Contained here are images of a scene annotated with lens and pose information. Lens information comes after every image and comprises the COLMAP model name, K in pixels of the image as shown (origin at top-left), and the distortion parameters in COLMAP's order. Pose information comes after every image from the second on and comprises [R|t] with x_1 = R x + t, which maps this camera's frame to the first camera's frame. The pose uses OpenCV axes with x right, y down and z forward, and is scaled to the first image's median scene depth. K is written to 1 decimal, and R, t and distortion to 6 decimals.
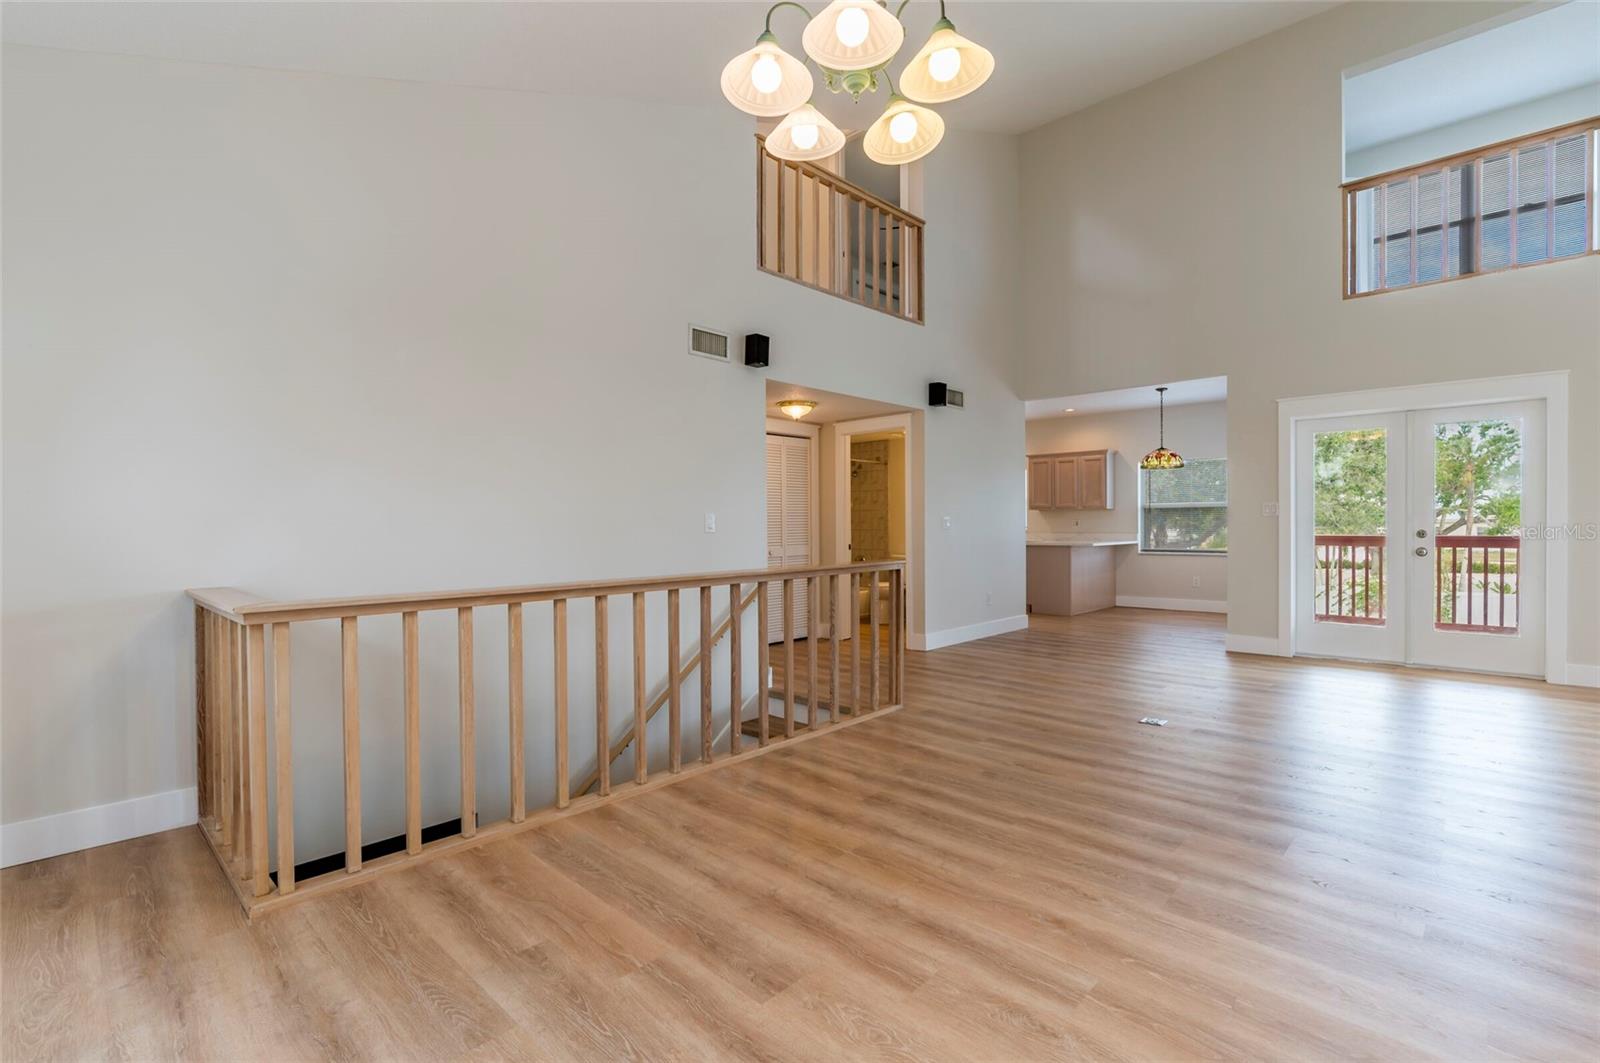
lens RADIAL K [[728.8, 0, 810.5], [0, 728.8, 531.3], [0, 0, 1]] dist [0.000316, 0.000123]
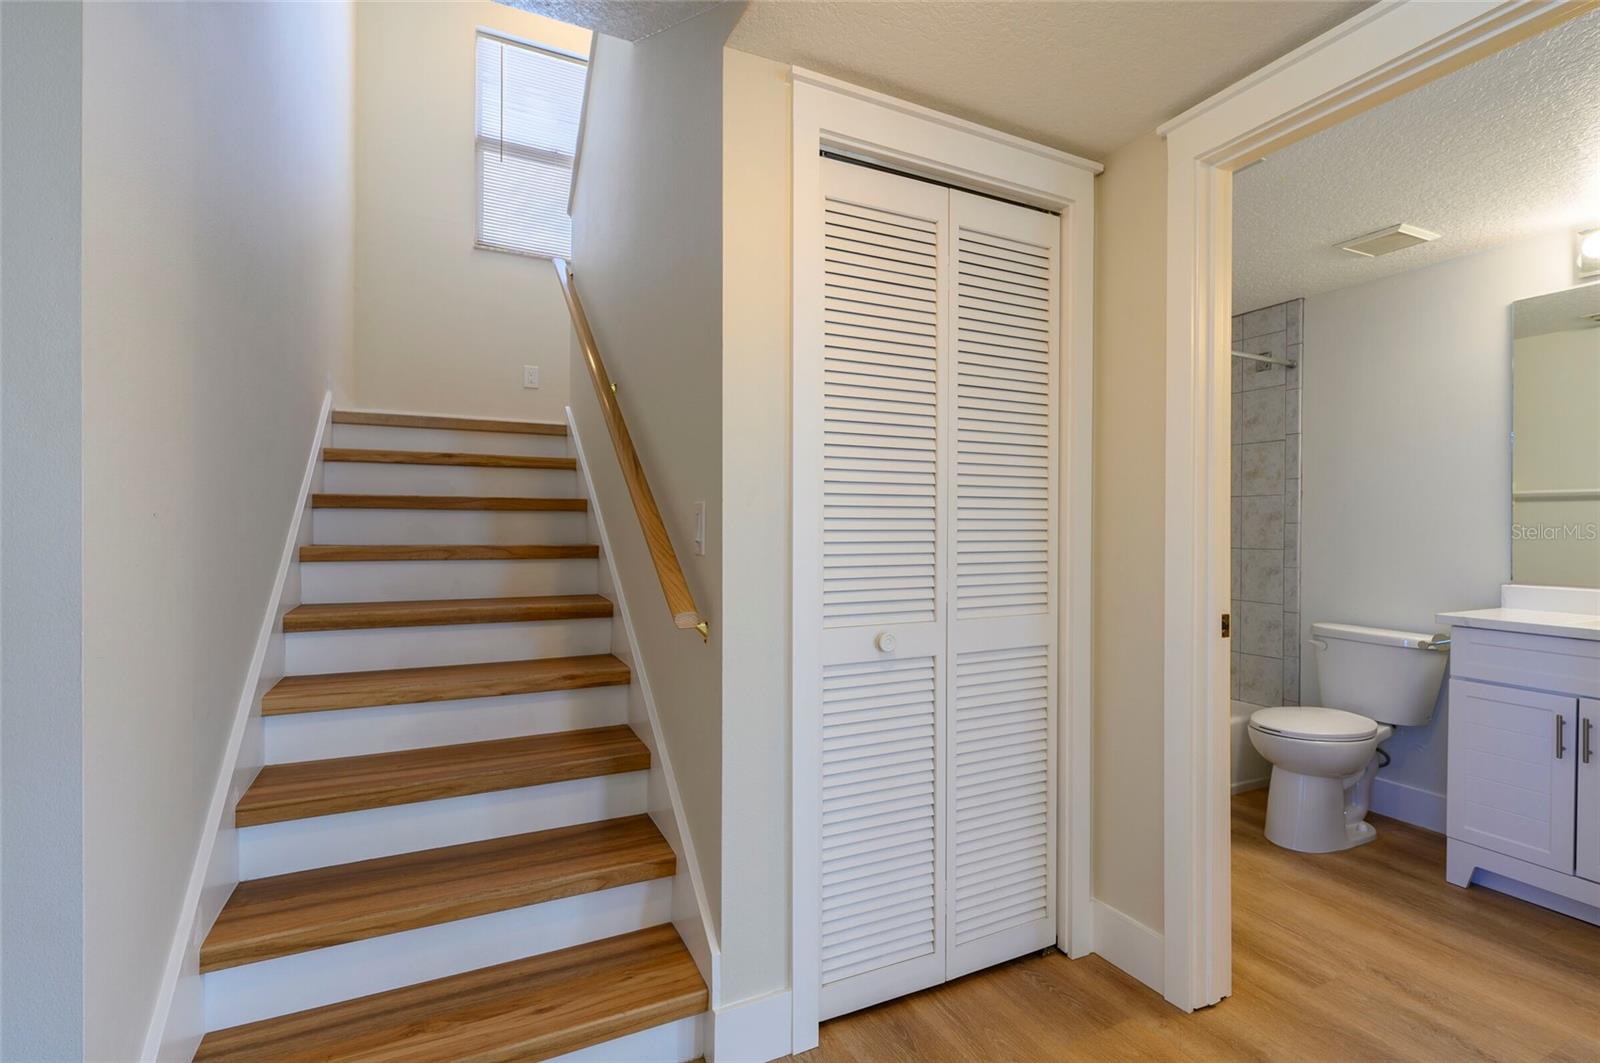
lens RADIAL K [[731.2, 0, 797.7], [0, 731.2, 524.2], [0, 0, 1]] dist [0.000736, 0.000703]
pose [[0.933070, 0.011685, -0.359506, 0.006050], [-0.016854, 0.999795, -0.011246, -0.005852], [0.359301, 0.016552, 0.933075, 0.573125]]
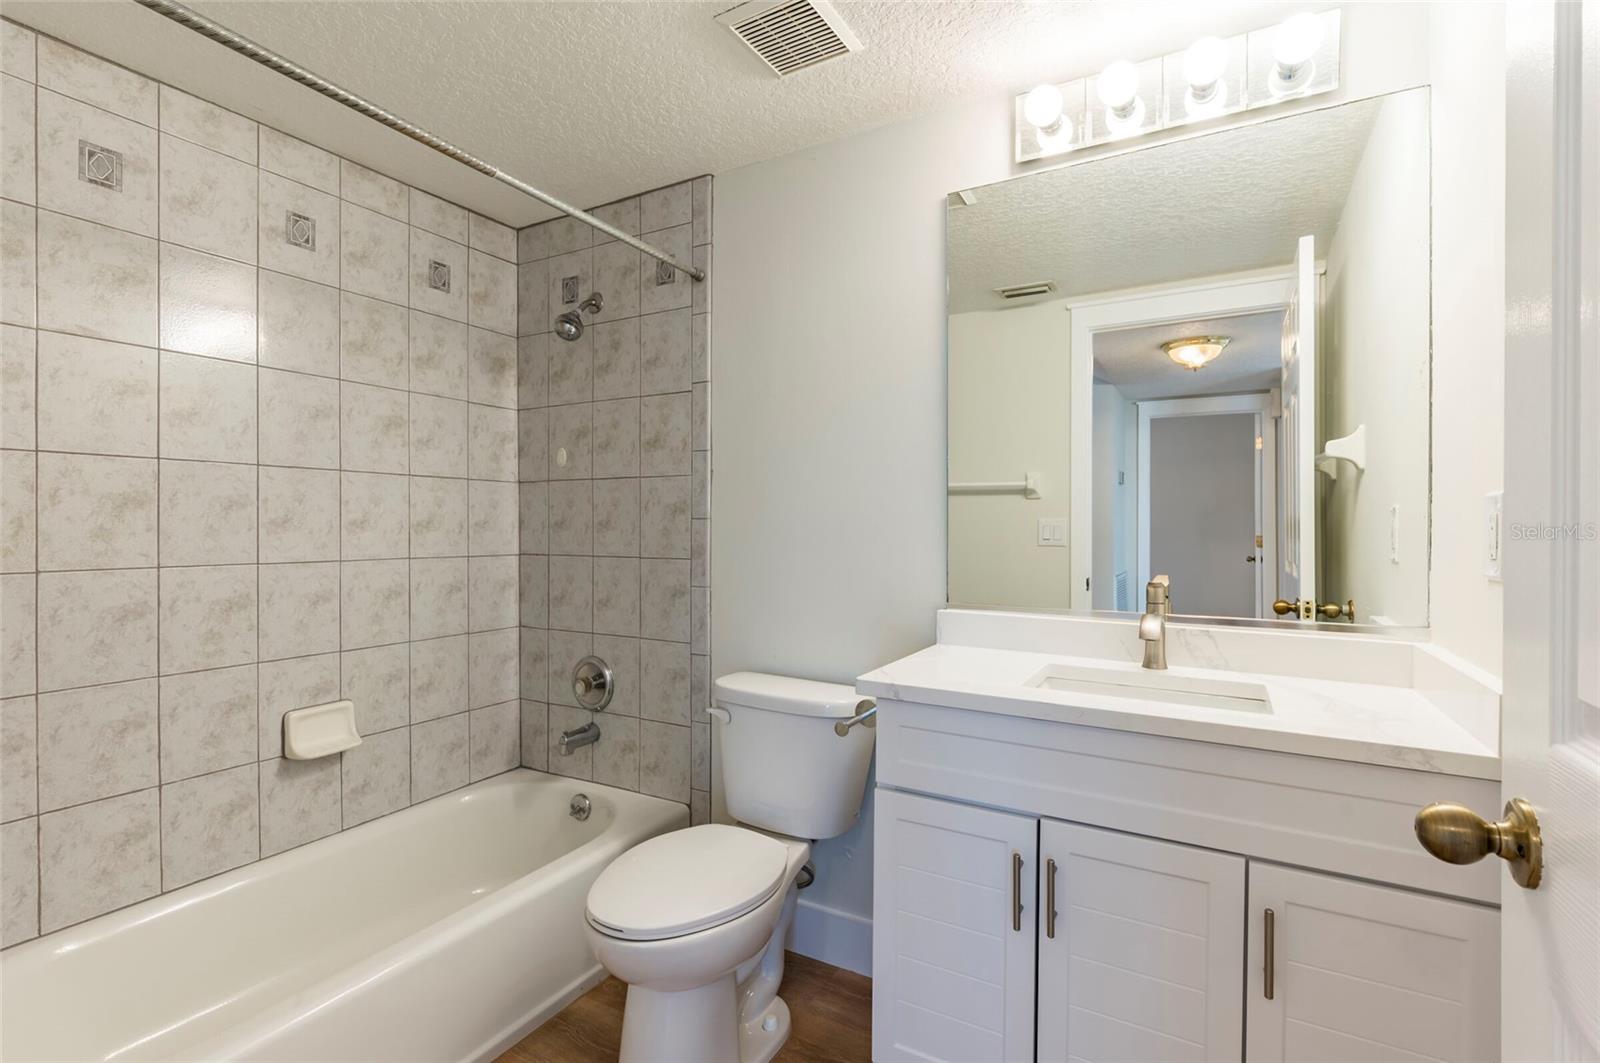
lens RADIAL K [[731.2, 0, 797.7], [0, 731.2, 524.2], [0, 0, 1]] dist [0.000736, 0.000703]
pose [[0.973925, 0.004886, 0.226816, 0.081555], [-0.002868, 0.999953, -0.009228, -0.010697], [-0.226851, 0.008337, 0.973894, 0.762139]]
